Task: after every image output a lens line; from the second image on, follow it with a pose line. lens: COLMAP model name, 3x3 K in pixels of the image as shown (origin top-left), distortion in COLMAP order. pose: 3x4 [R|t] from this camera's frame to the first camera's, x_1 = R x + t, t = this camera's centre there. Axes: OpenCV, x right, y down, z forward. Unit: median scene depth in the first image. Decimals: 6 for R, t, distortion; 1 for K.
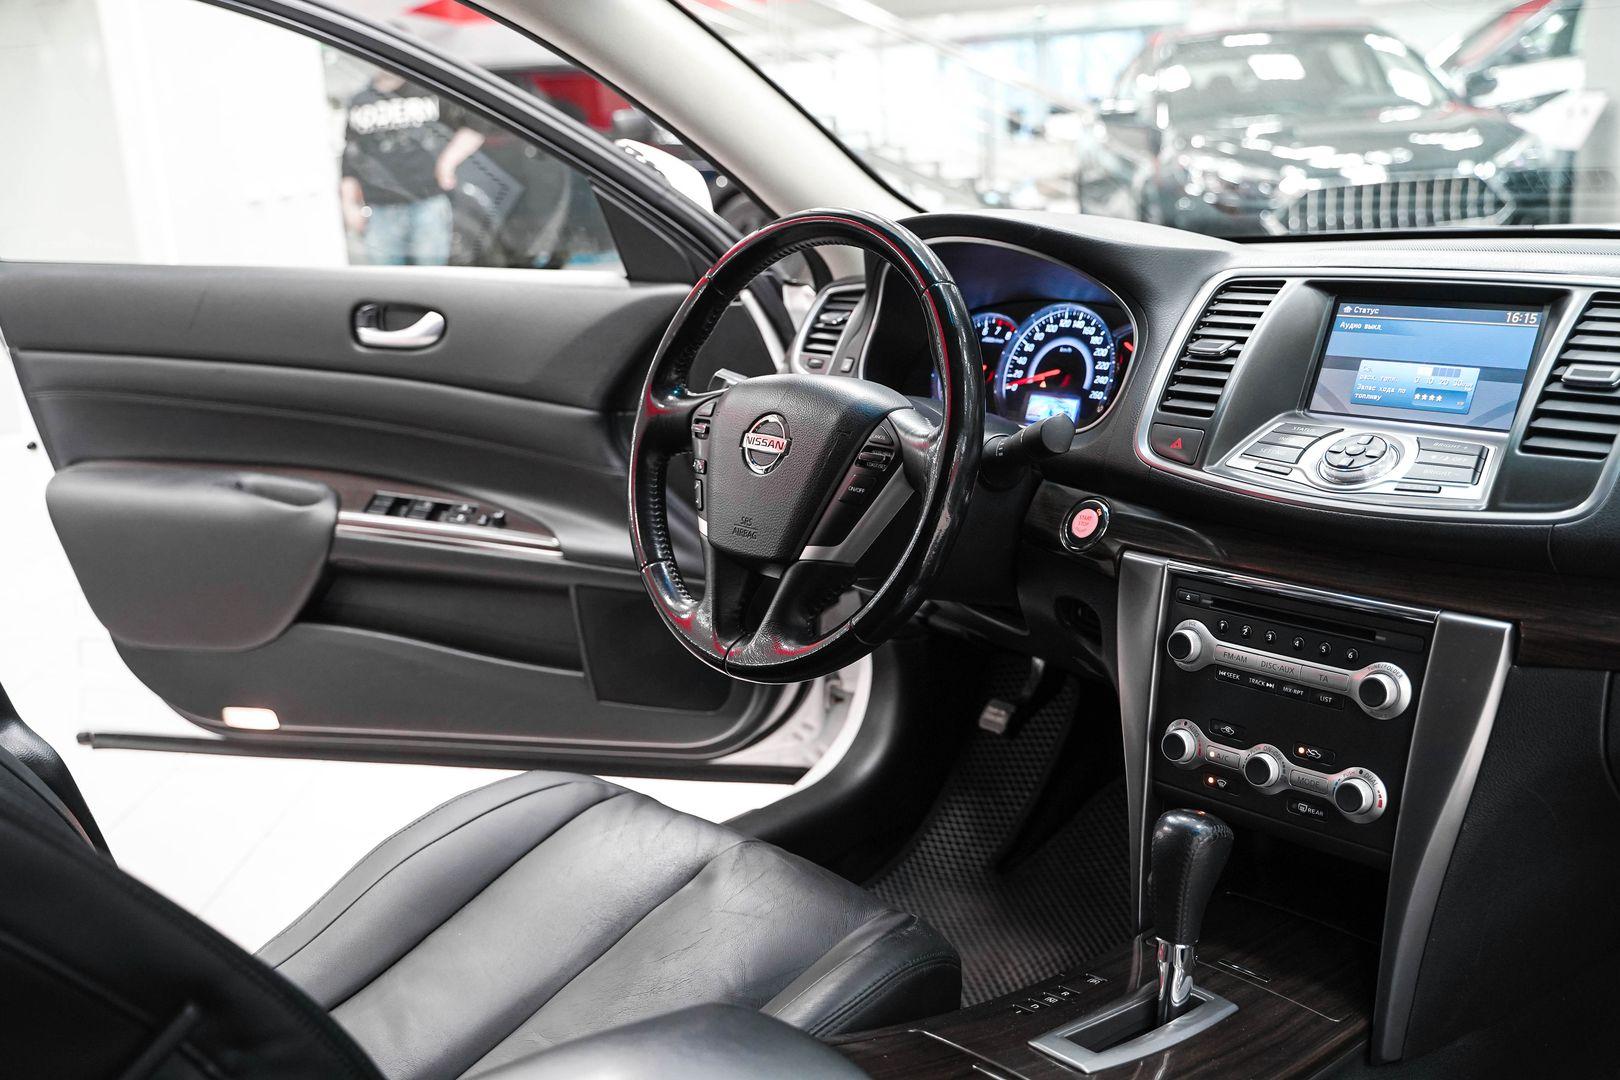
lens RADIAL K [[1597.3, 0, 794.0], [0, 1597.3, 514.4], [0, 0, 1]] dist [-0.025730, 0.000000]
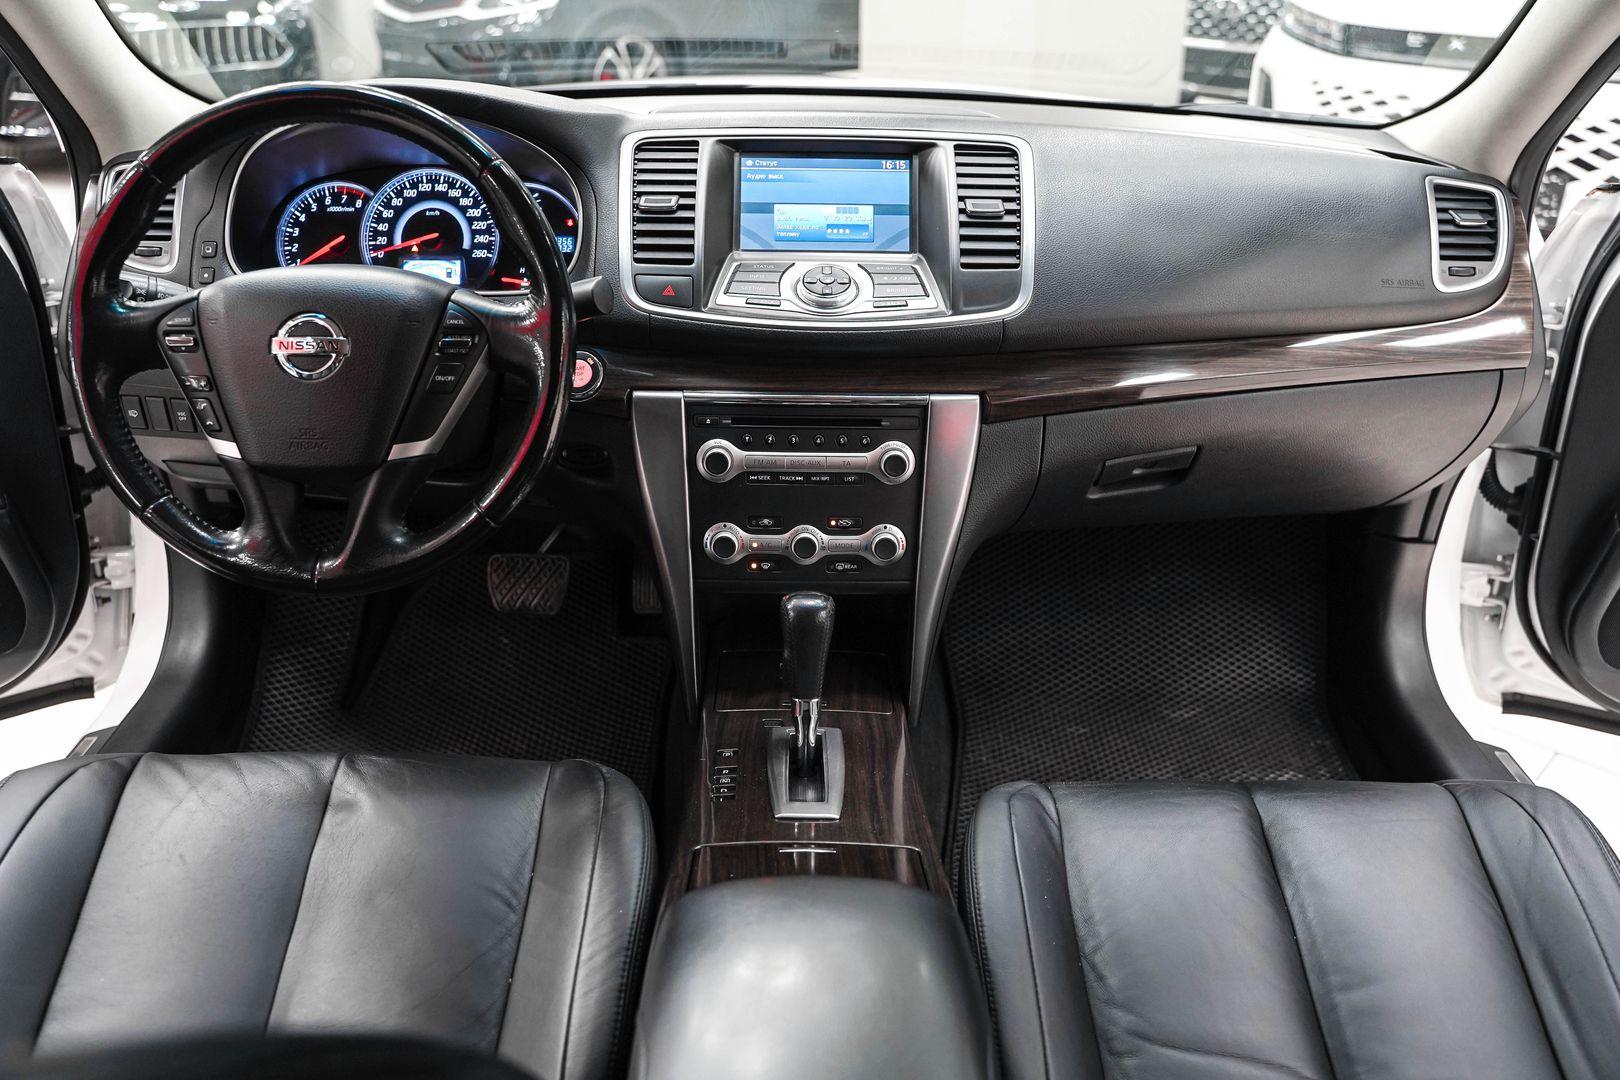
lens RADIAL K [[1310.9, 0, 821.7], [0, 1310.9, 535.5], [0, 0, 1]] dist [-0.092217, 0.066881]
pose [[0.652951, -0.251861, 0.714297, -0.378067], [0.125235, 0.966012, 0.226137, -0.069010], [-0.746974, -0.058202, 0.662300, 0.275053]]
